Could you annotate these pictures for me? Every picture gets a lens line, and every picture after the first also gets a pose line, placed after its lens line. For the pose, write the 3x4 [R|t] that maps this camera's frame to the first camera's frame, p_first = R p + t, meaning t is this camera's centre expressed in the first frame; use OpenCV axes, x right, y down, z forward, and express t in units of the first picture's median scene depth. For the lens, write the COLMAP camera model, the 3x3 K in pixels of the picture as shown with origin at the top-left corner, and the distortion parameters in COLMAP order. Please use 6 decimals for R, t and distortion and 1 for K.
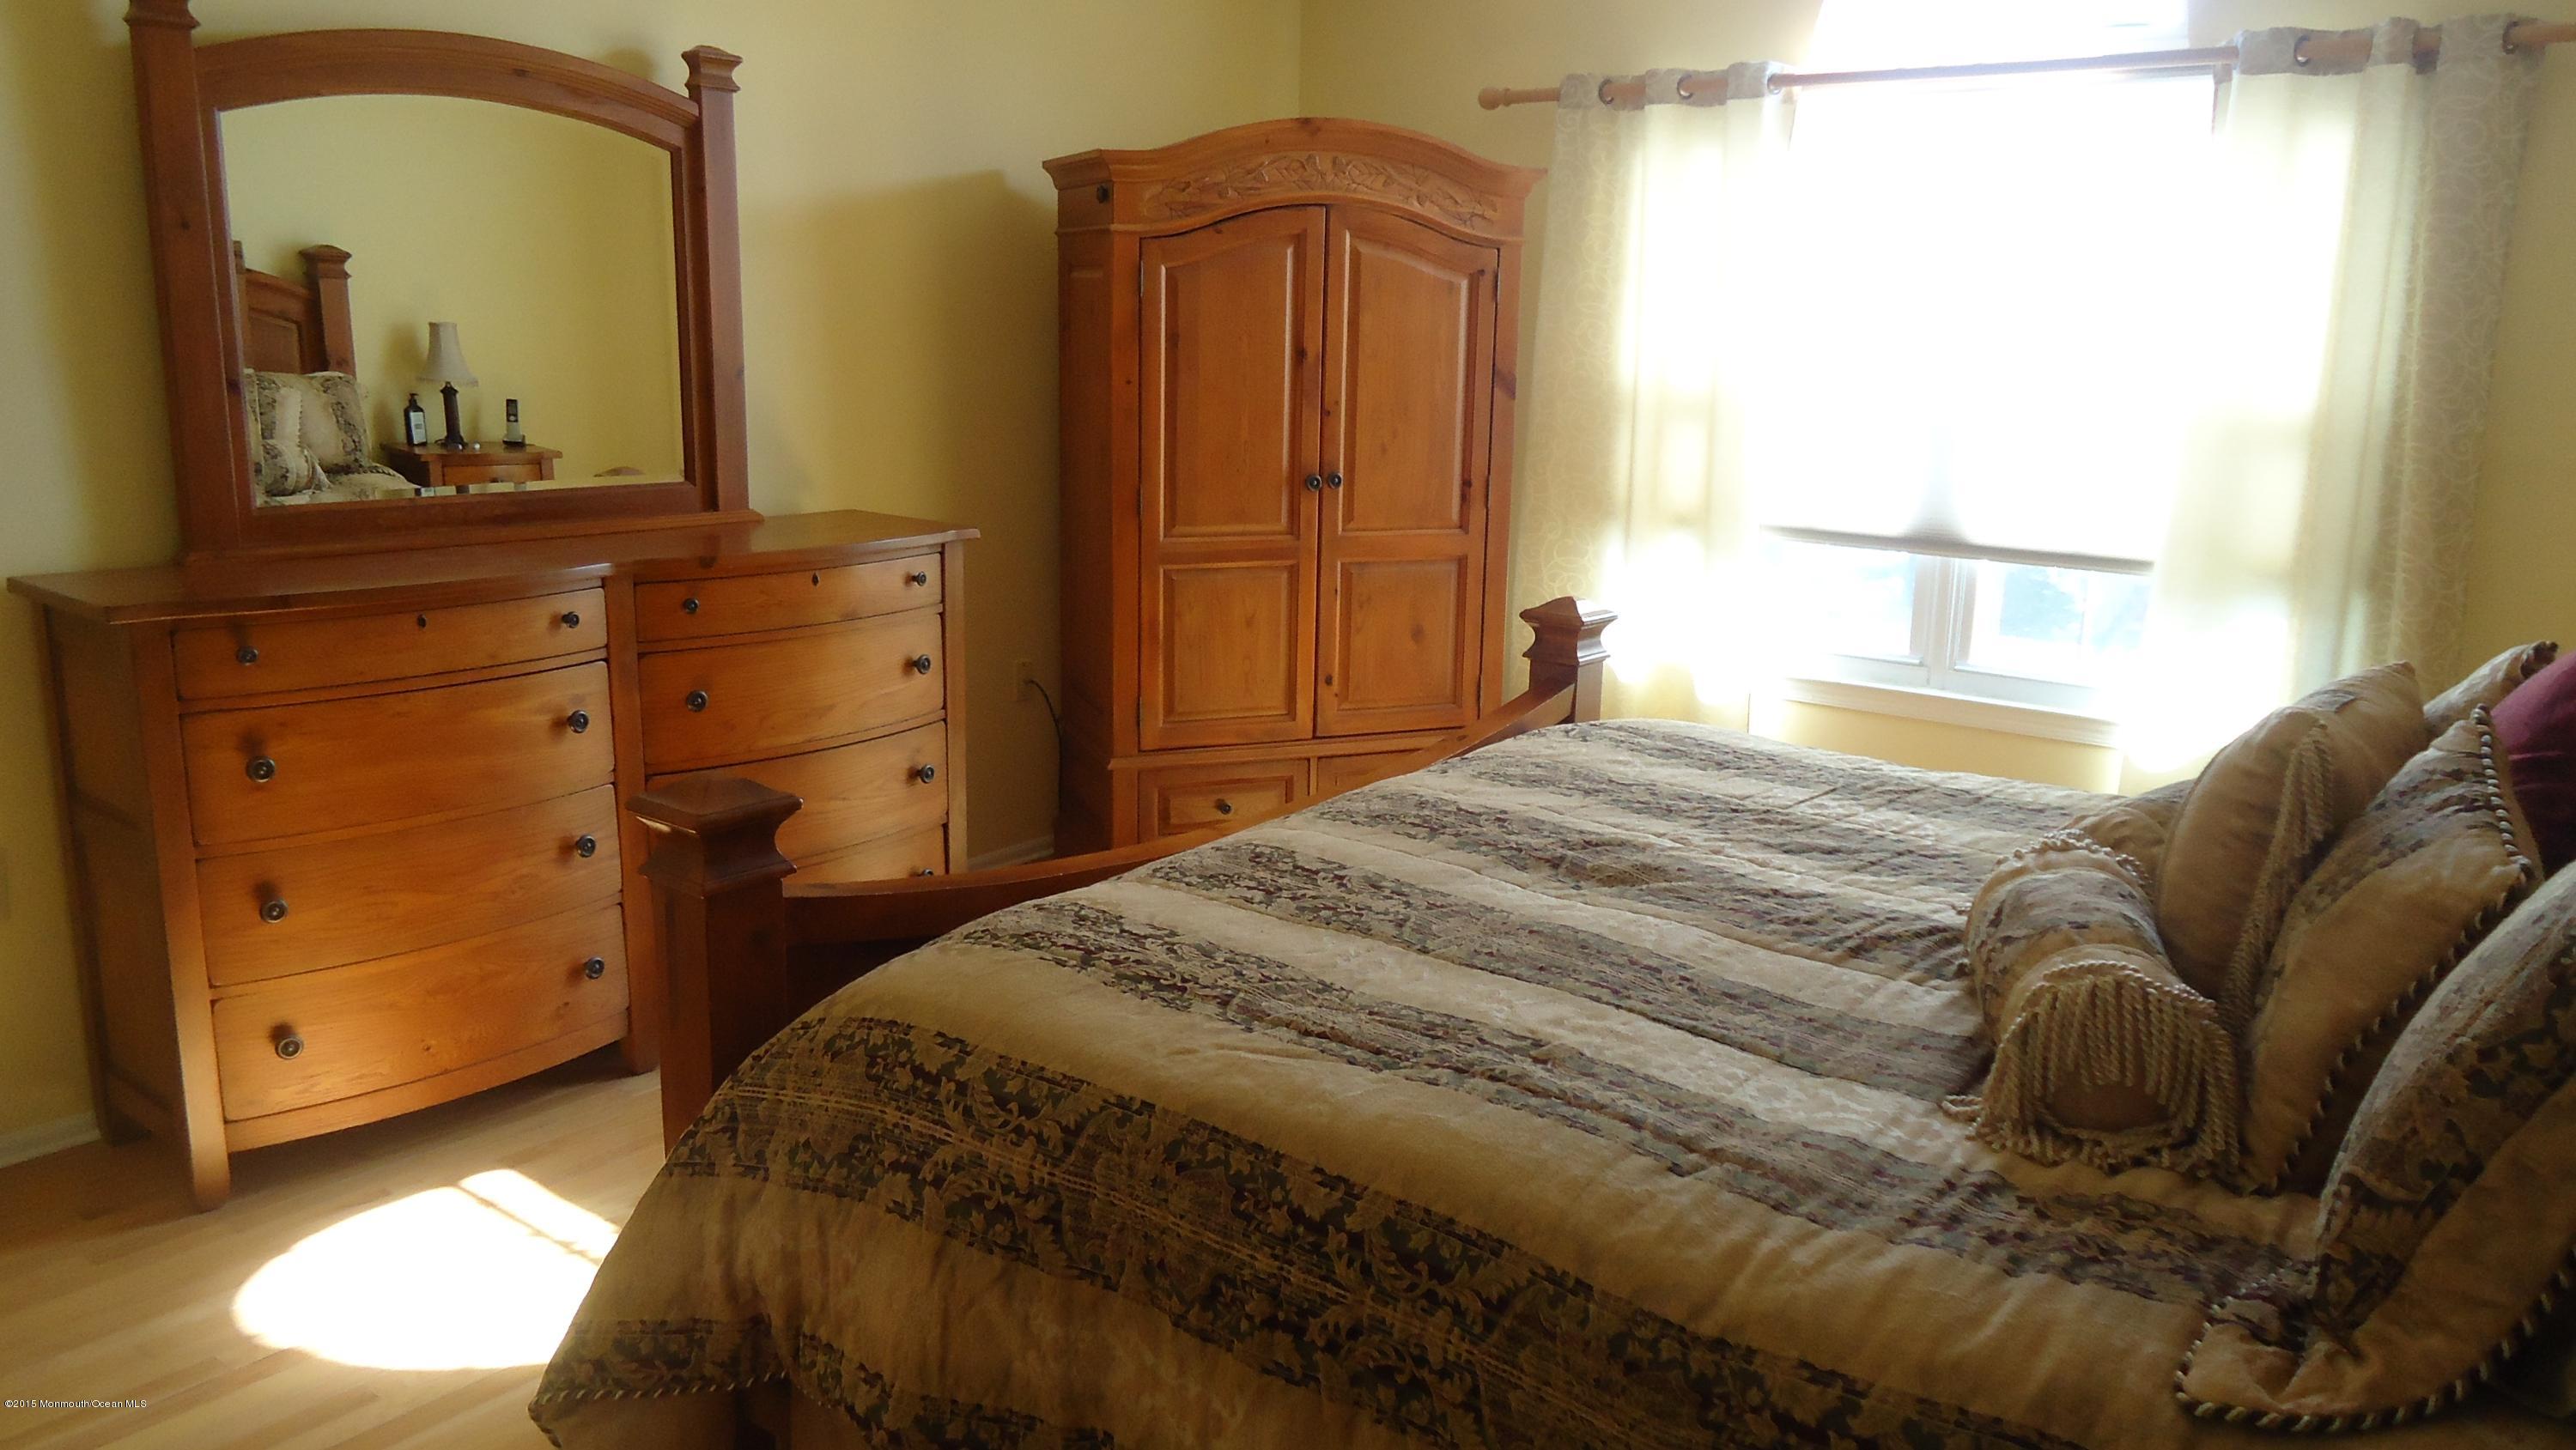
lens RADIAL K [[1868.7, 0, 1275.6], [0, 1868.7, 710.0], [0, 0, 1]] dist [-0.012837, -0.002205]
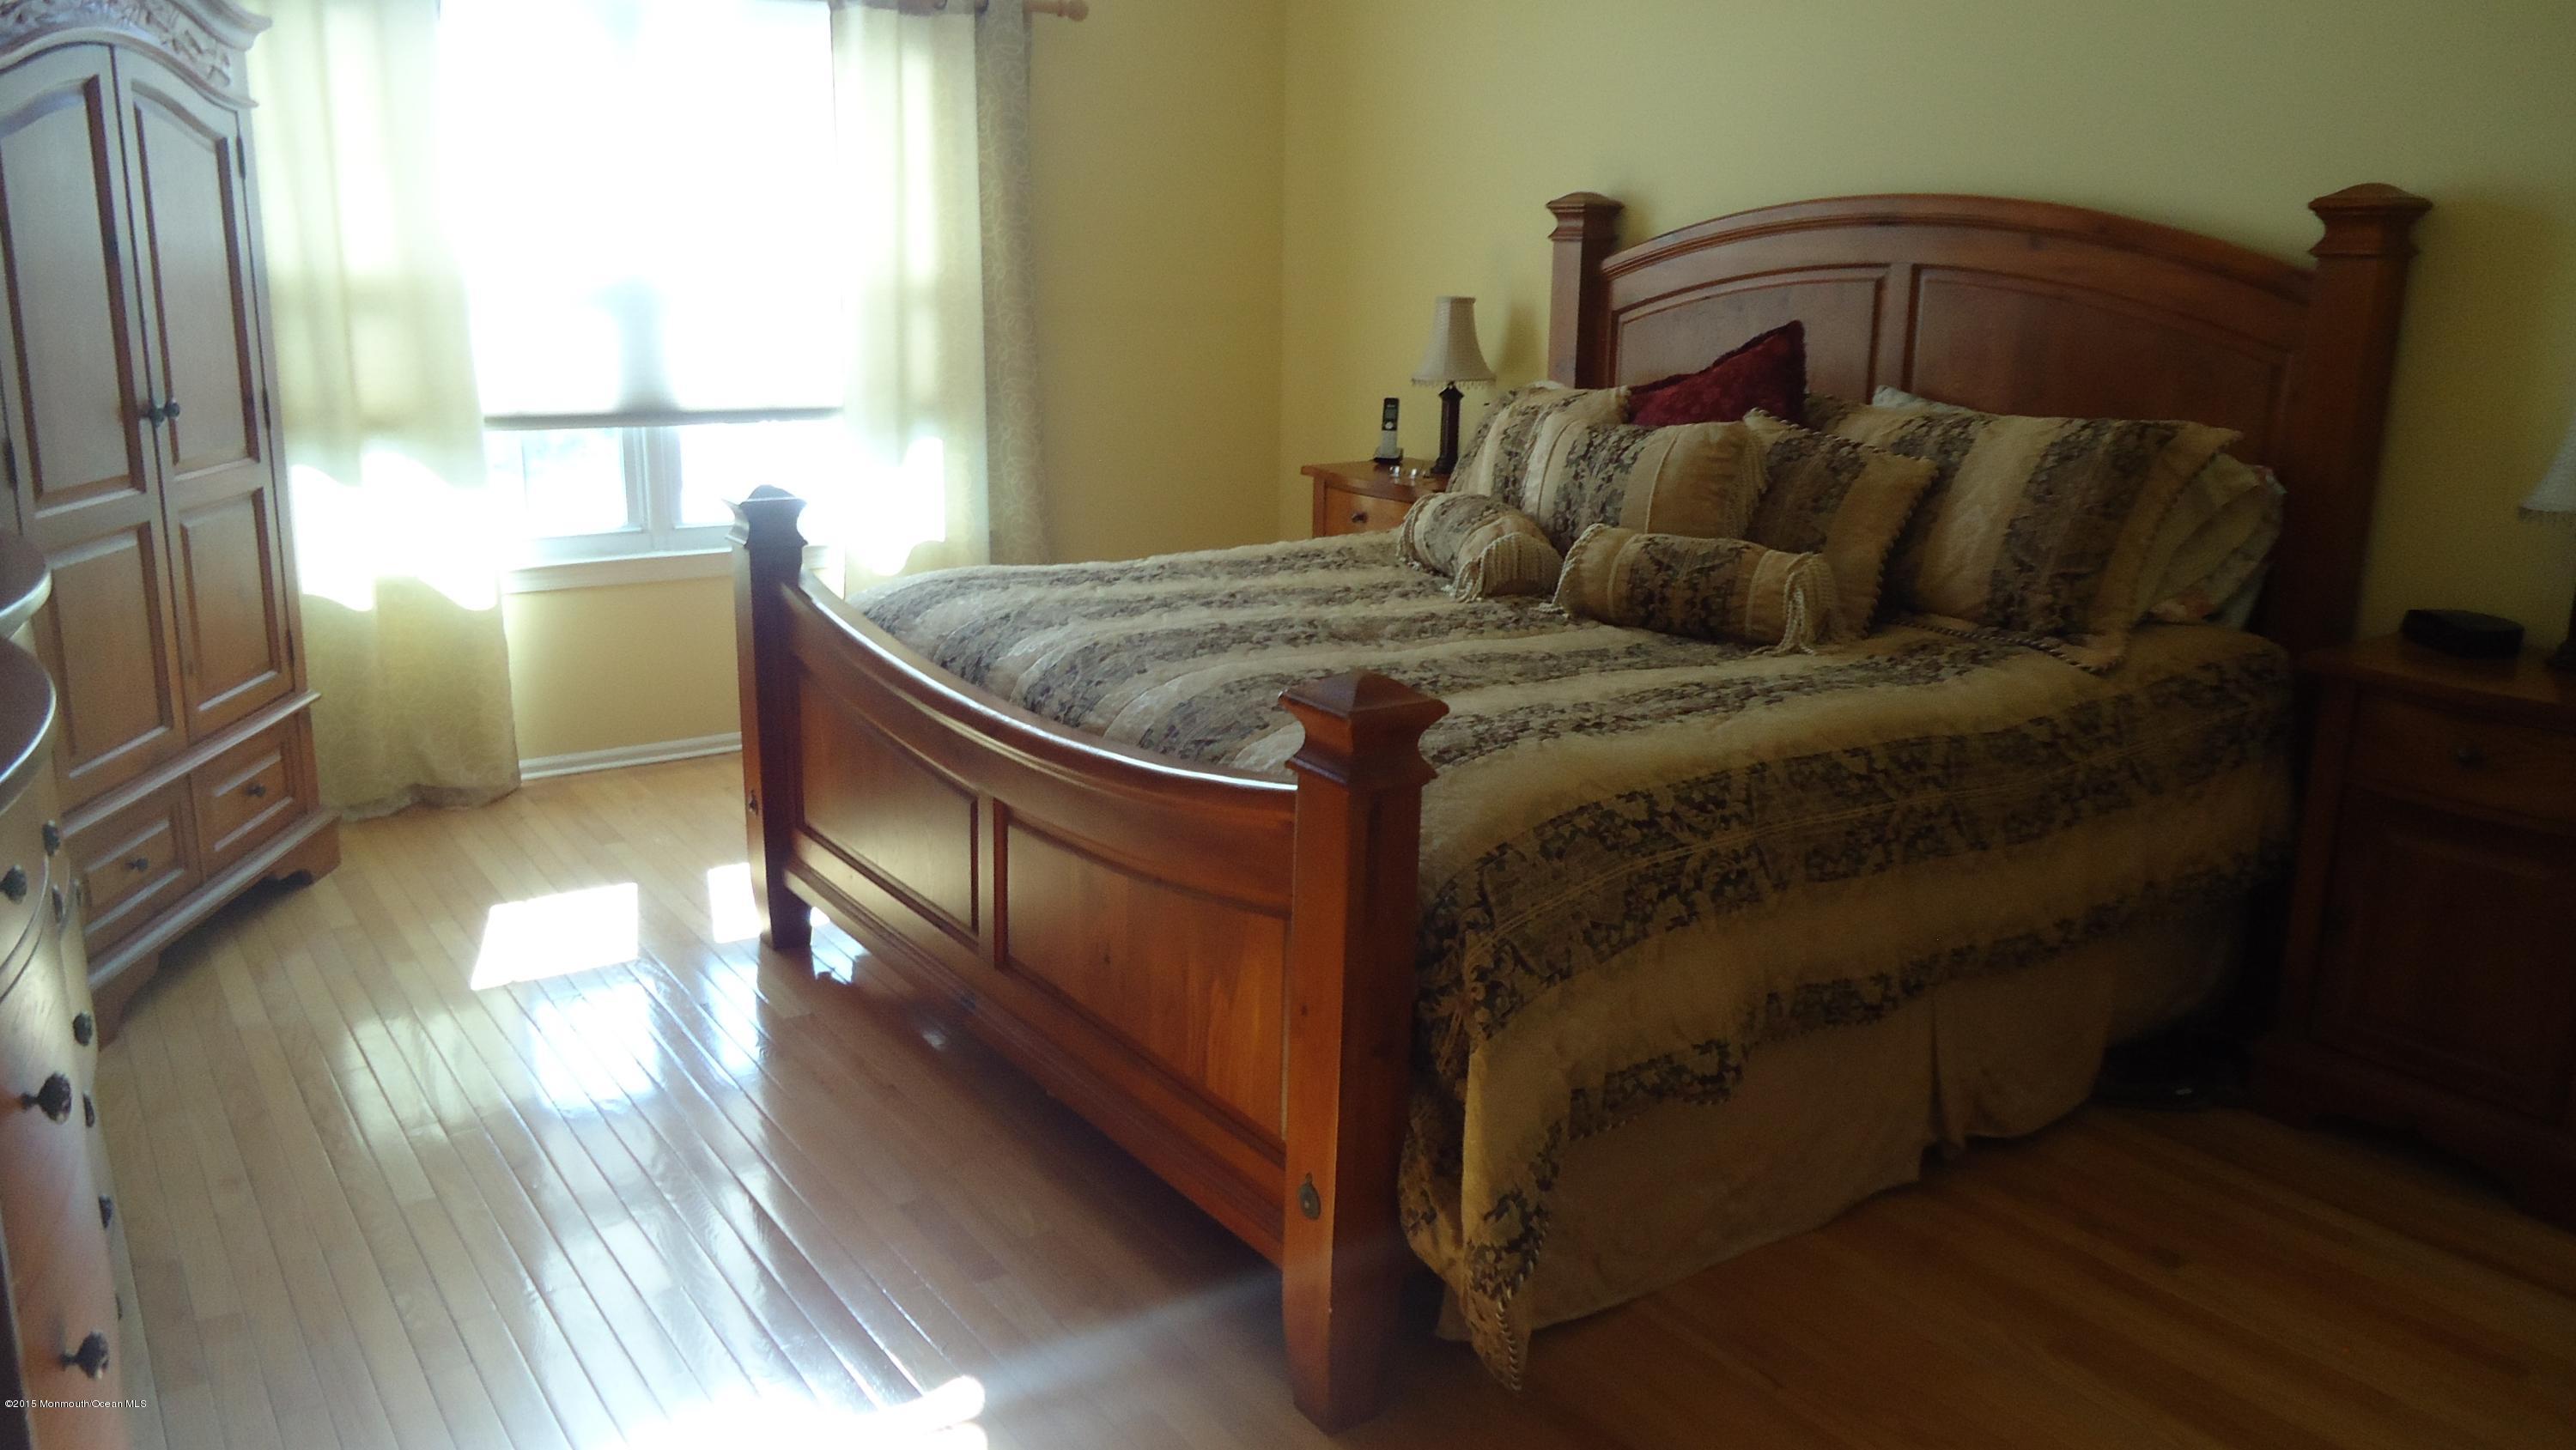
lens RADIAL K [[1868.7, 0, 1275.6], [0, 1868.7, 710.0], [0, 0, 1]] dist [-0.012837, -0.002205]
pose [[0.288279, -0.242107, 0.926434, -1.323383], [0.180428, 0.963911, 0.195757, -0.160595], [-0.940394, 0.110722, 0.321558, 0.766371]]
